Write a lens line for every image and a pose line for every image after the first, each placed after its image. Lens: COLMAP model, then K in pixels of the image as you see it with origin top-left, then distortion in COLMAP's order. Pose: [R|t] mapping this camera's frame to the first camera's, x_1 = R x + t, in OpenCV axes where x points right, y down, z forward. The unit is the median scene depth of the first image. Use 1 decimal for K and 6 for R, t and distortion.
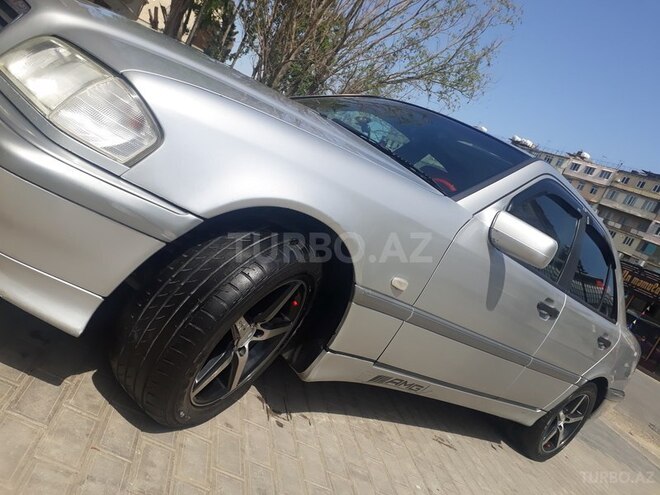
lens RADIAL K [[535.6, 0, 332.3], [0, 535.6, 257.5], [0, 0, 1]] dist [-0.013015, -0.003040]
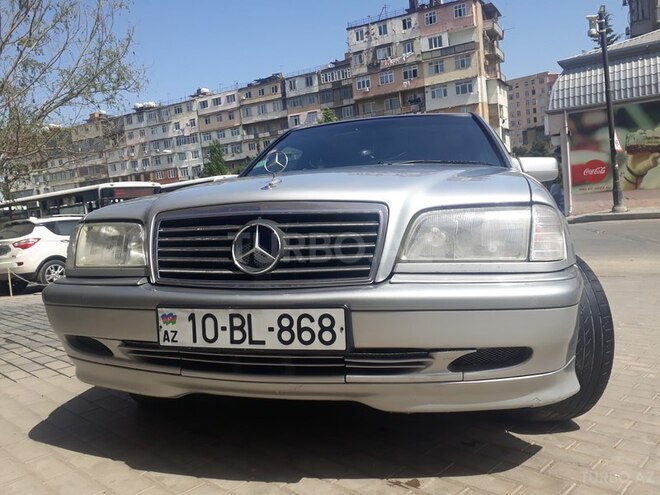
lens RADIAL K [[527.5, 0, 330.0], [0, 527.5, 247.5], [0, 0, 1]] dist [0.004642, -0.002398]
pose [[0.694619, -0.557693, 0.454404, -0.860625], [0.535351, 0.822676, 0.191317, -0.484061], [-0.480524, 0.110373, 0.870008, 0.072224]]
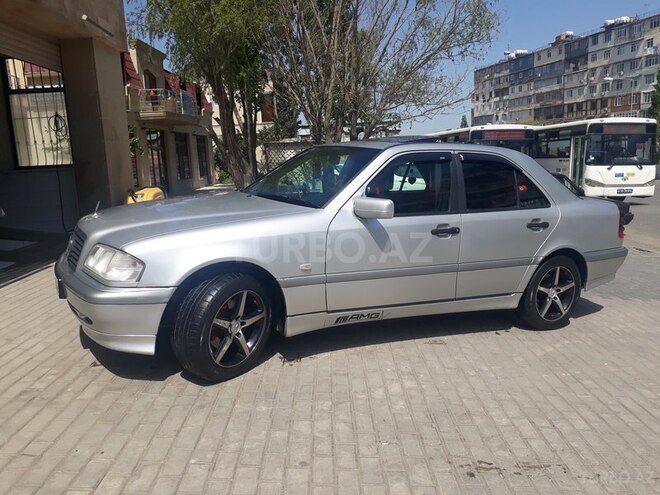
lens RADIAL K [[527.5, 0, 330.0], [0, 527.5, 247.5], [0, 0, 1]] dist [0.004642, -0.002398]
pose [[0.858448, -0.442624, -0.259133, 0.697016], [0.433152, 0.896207, -0.095876, 0.197434], [0.274674, -0.029939, 0.961071, -0.703983]]
